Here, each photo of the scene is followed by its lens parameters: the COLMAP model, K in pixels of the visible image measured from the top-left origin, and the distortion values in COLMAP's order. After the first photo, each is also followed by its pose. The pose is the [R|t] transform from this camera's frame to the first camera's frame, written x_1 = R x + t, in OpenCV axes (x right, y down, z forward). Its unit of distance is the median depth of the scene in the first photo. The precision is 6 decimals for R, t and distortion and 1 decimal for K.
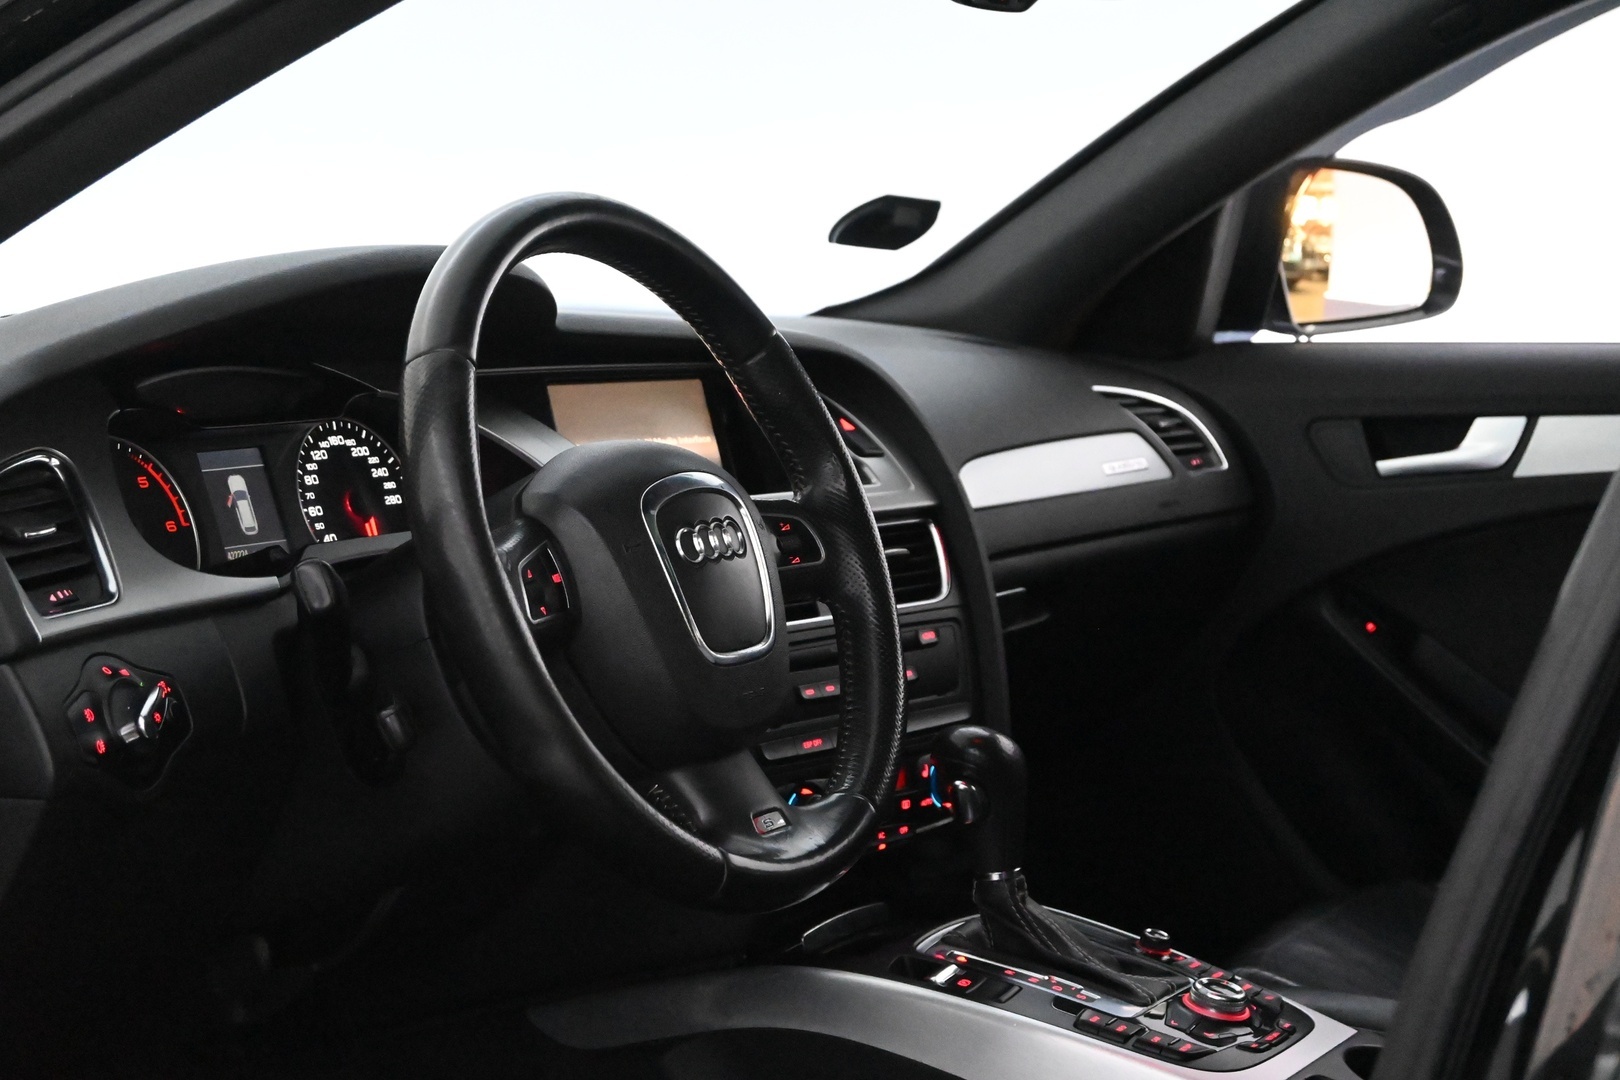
lens RADIAL K [[2980.9, 0, 810.2], [0, 2980.9, 539.6], [0, 0, 1]] dist [0.010752, 0.000000]
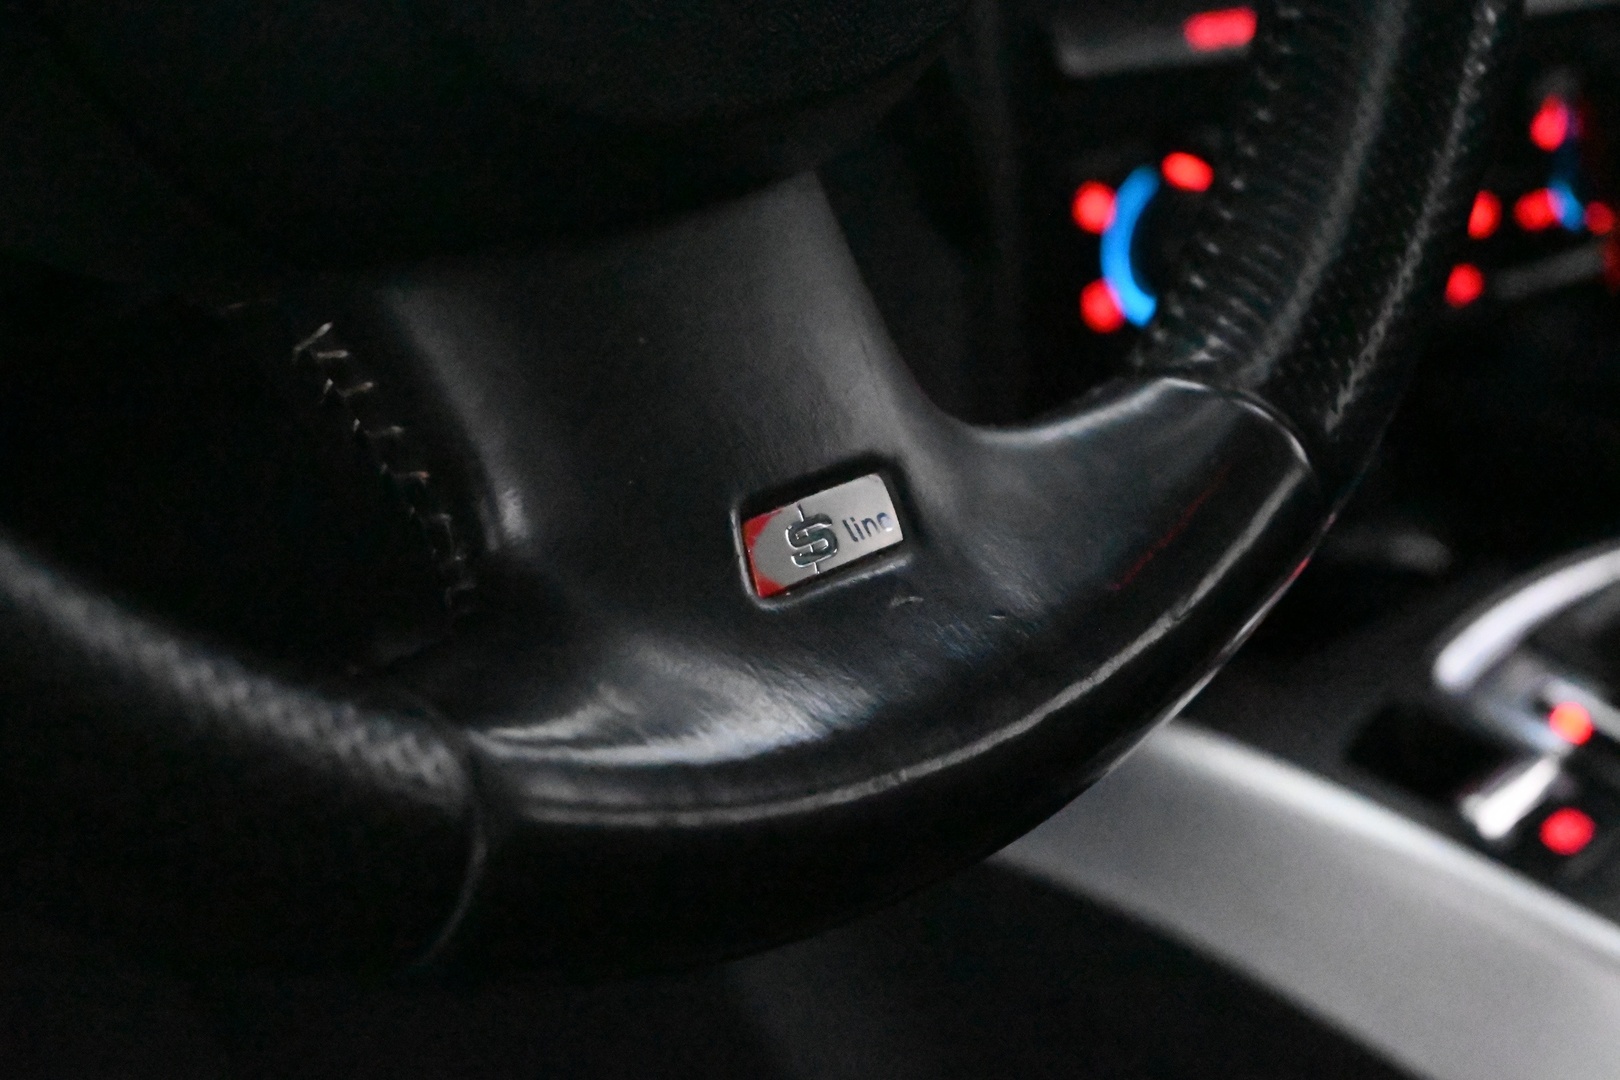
lens RADIAL K [[3525.0, 0, 808.5], [0, 3525.0, 537.8], [0, 0, 1]] dist [0.426545, 0.000000]
pose [[0.980459, 0.143568, -0.134494, 0.018646], [-0.101238, 0.954416, 0.280787, 0.015702], [0.168675, -0.261684, 0.950300, 0.622646]]
